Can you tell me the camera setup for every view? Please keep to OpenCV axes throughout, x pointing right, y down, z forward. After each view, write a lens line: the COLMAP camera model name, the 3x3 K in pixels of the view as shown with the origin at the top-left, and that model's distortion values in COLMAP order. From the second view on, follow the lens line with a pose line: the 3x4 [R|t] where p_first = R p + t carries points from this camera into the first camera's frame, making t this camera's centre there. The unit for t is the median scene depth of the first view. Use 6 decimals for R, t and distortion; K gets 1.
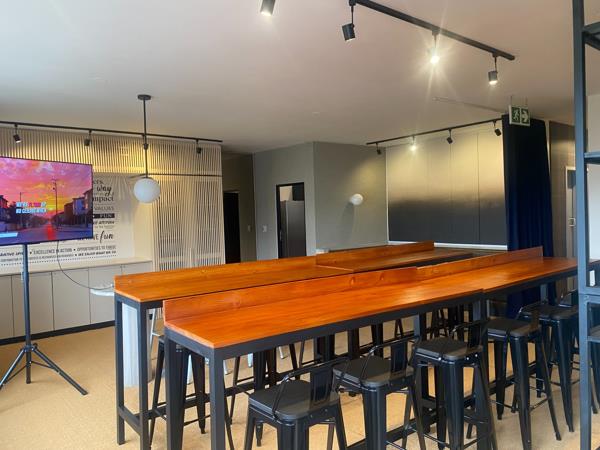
lens RADIAL K [[456.7, 0, 296.6], [0, 456.7, 224.8], [0, 0, 1]] dist [0.066005, -0.073516]
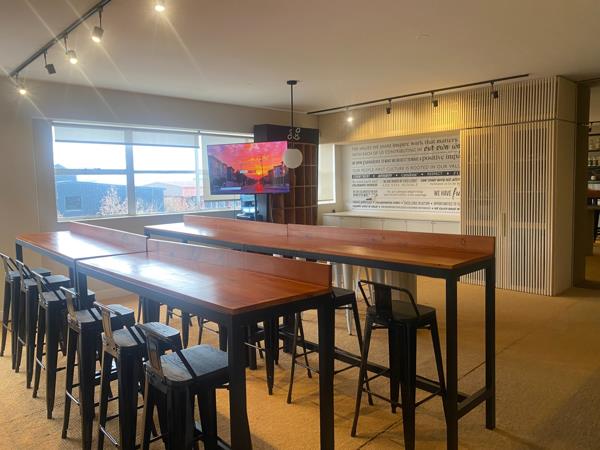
lens RADIAL K [[455.4, 0, 295.8], [0, 455.4, 221.8], [0, 0, 1]] dist [0.062721, -0.069900]
pose [[0.082452, 0.118830, -0.989485, 1.250339], [-0.004086, 0.992898, 0.118899, -0.068764], [0.996587, -0.005761, 0.082352, 1.204586]]
